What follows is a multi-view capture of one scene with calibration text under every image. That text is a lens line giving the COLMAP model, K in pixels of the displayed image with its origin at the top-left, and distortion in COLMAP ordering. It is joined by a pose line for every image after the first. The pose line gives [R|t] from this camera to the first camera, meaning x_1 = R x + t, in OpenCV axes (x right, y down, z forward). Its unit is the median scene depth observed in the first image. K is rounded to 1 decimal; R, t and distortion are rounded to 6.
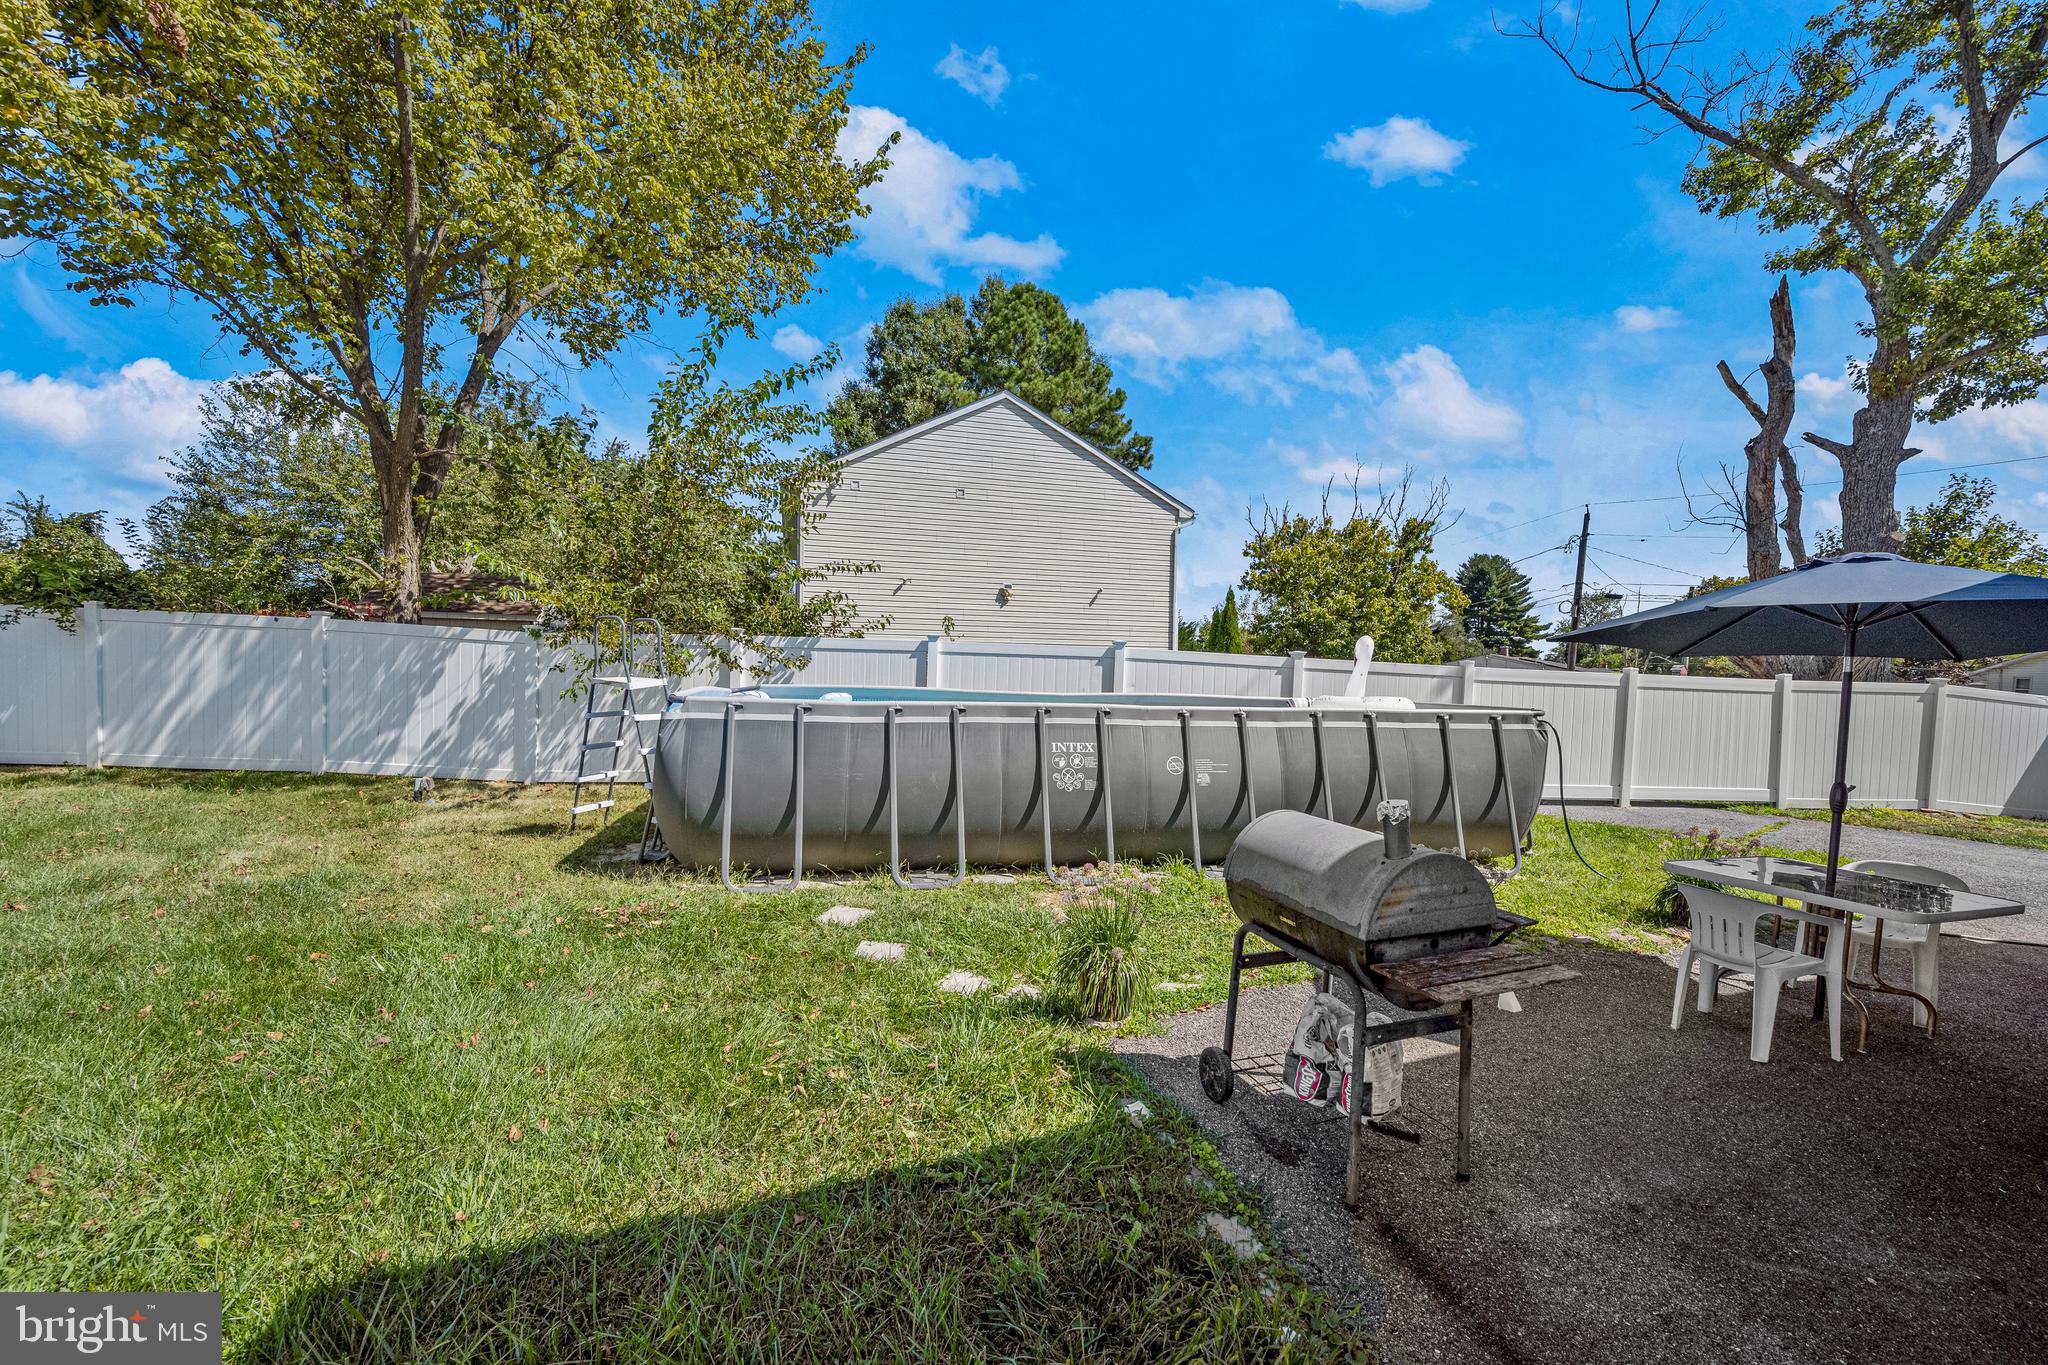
lens RADIAL K [[827.3, 0, 1019.9], [0, 827.3, 663.4], [0, 0, 1]] dist [-0.000549, -0.000176]
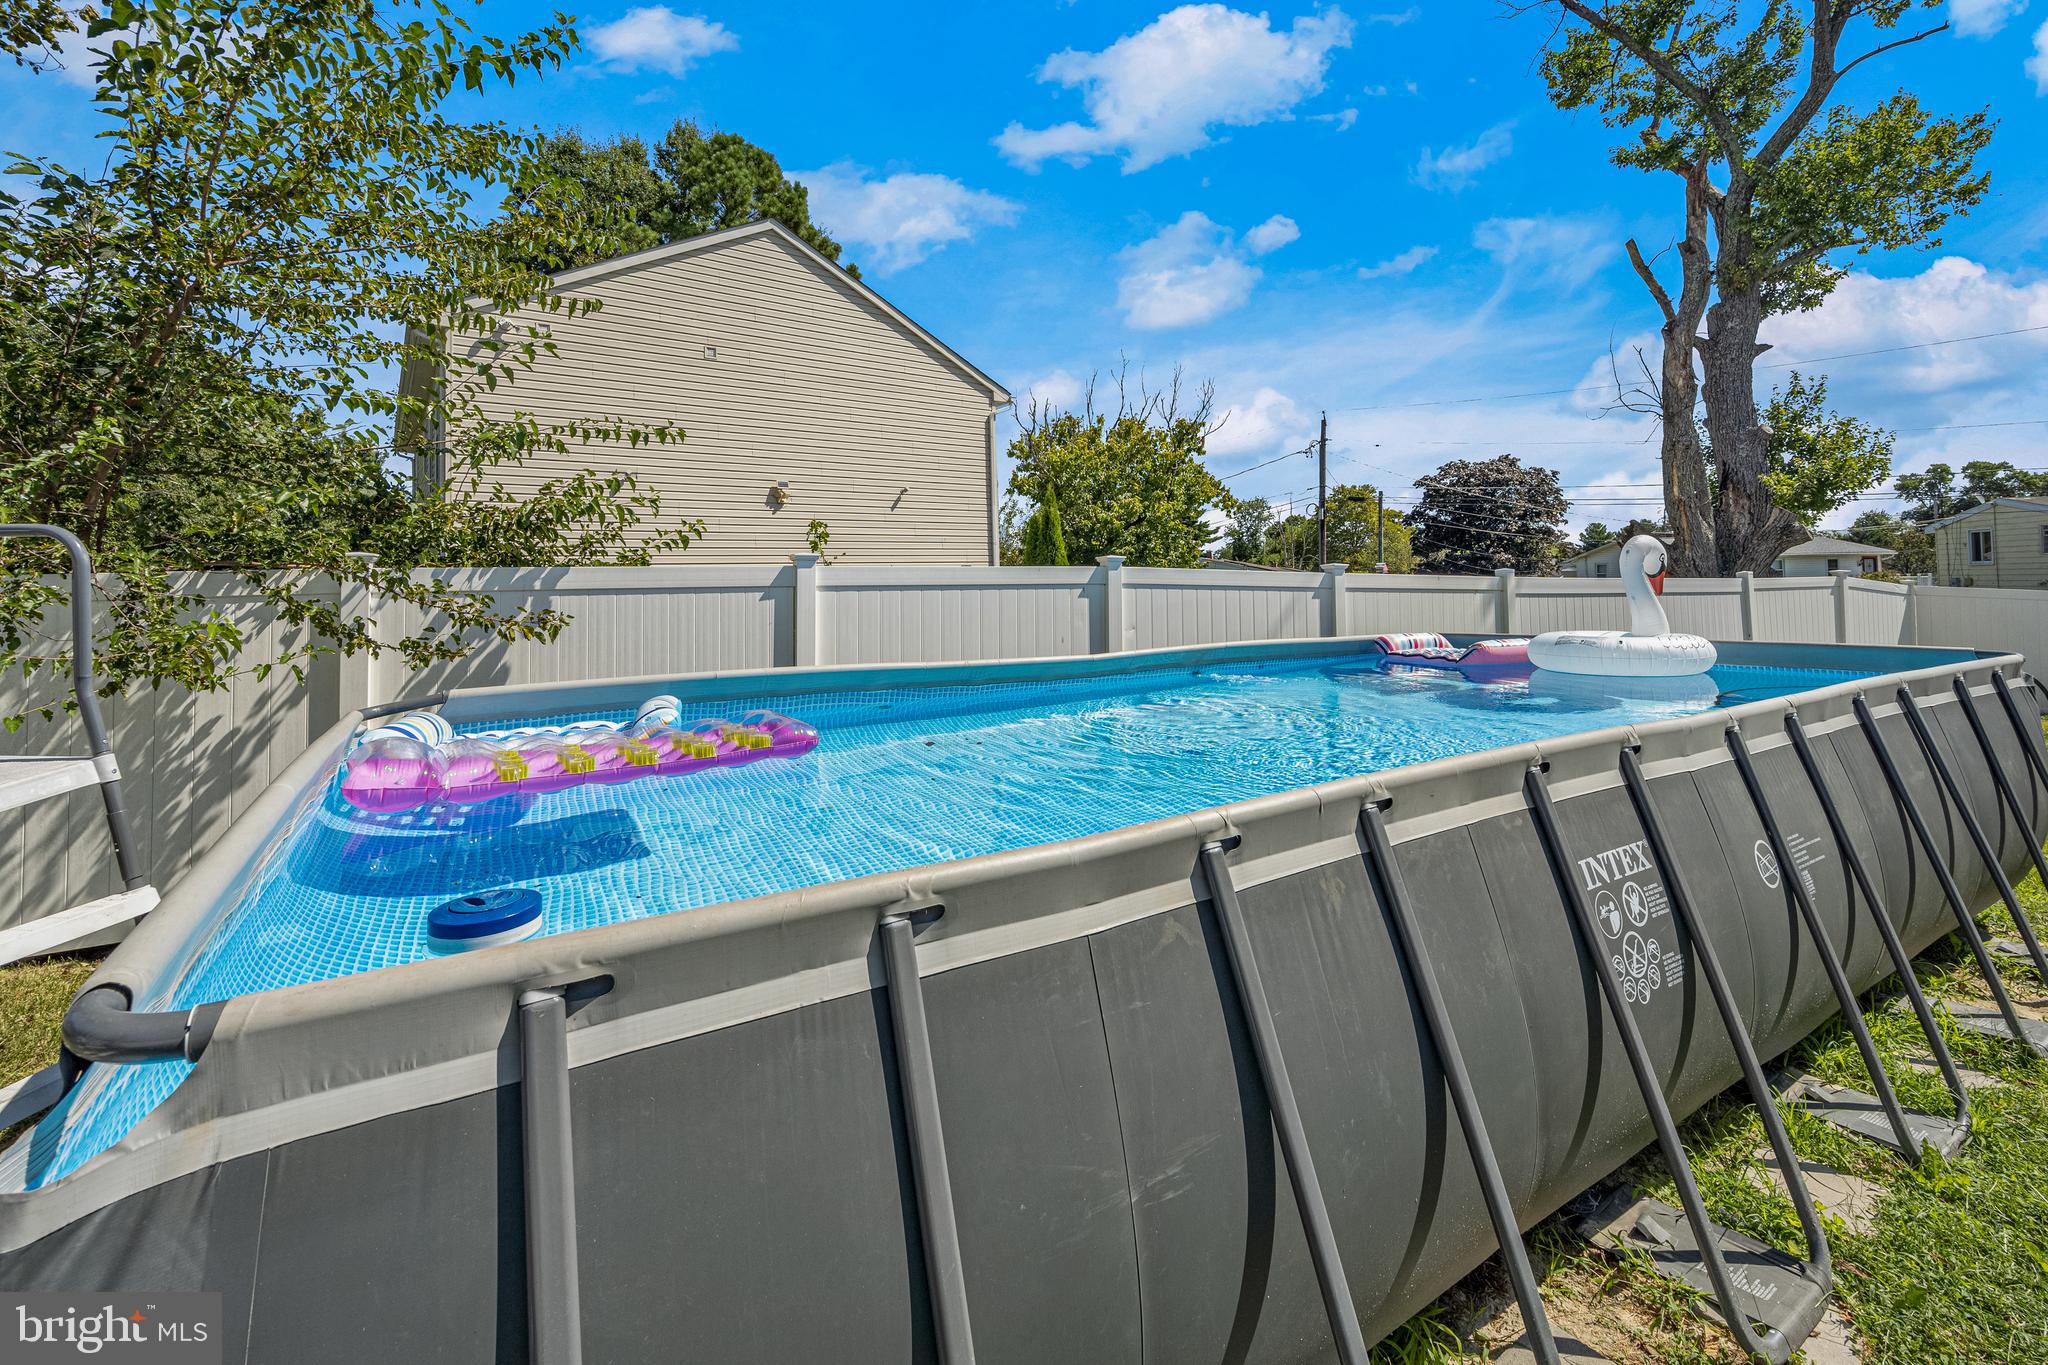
lens RADIAL K [[846.9, 0, 1022.3], [0, 846.9, 529.3], [0, 0, 1]] dist [-0.005120, -0.000116]
pose [[0.927321, -0.017637, 0.373852, -0.093166], [0.038314, 0.998115, -0.047947, -0.010206], [-0.372302, 0.058786, 0.926248, 0.230390]]
